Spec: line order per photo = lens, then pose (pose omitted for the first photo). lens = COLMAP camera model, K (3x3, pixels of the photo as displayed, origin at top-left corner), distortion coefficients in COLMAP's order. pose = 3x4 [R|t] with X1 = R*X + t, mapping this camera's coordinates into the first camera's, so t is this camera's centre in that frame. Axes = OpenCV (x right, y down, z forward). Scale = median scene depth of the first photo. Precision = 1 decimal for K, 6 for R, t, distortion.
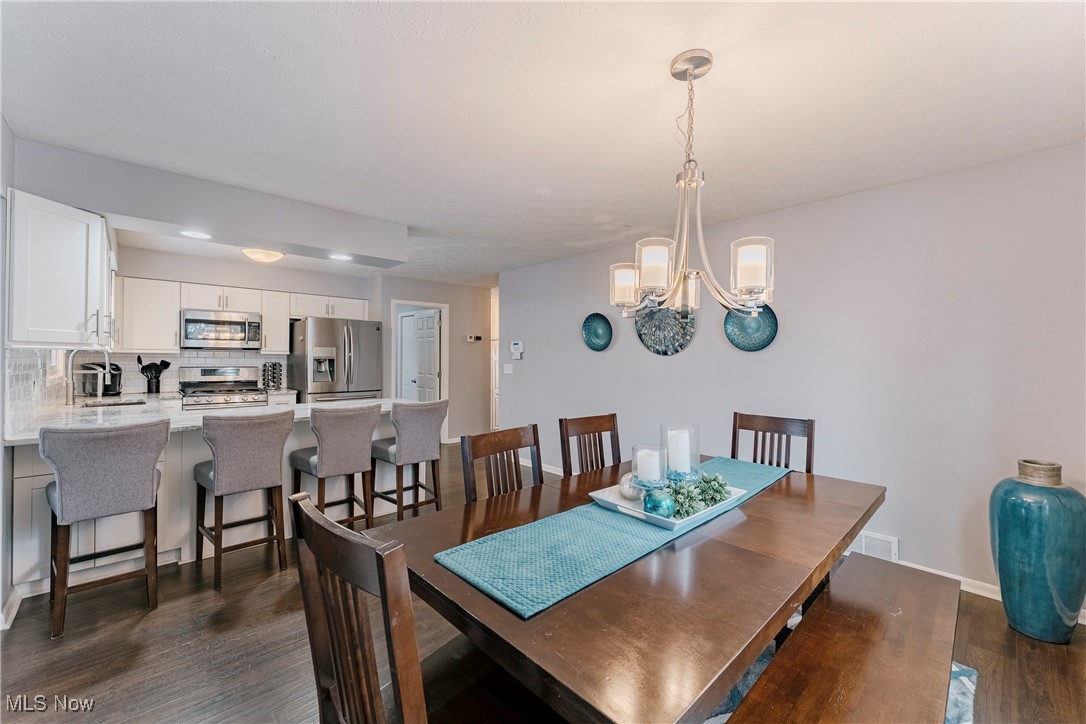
lens RADIAL K [[439.9, 0, 547.9], [0, 439.9, 359.2], [0, 0, 1]] dist [-0.003394, -0.000087]
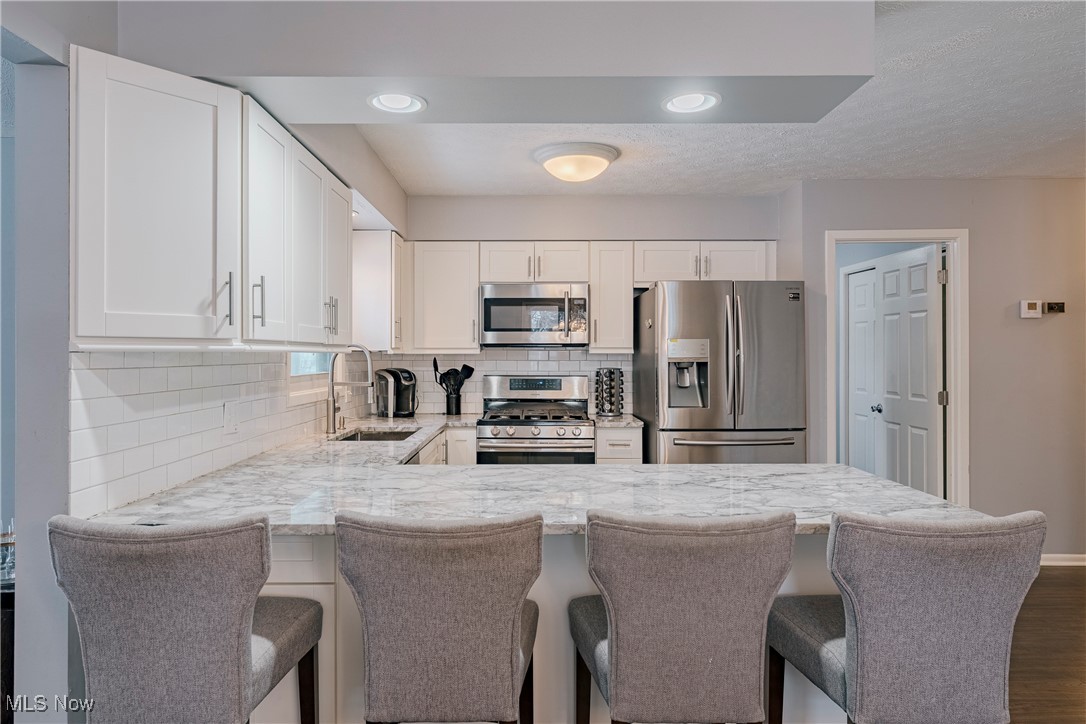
lens RADIAL K [[670.1, 0, 525.2], [0, 670.1, 353.5], [0, 0, 1]] dist [-0.001247, 0.001259]
pose [[0.722621, -0.010035, -0.691172, -0.112682], [0.004938, 0.999944, -0.009356, -0.004300], [0.691227, 0.003348, 0.722630, 0.312810]]
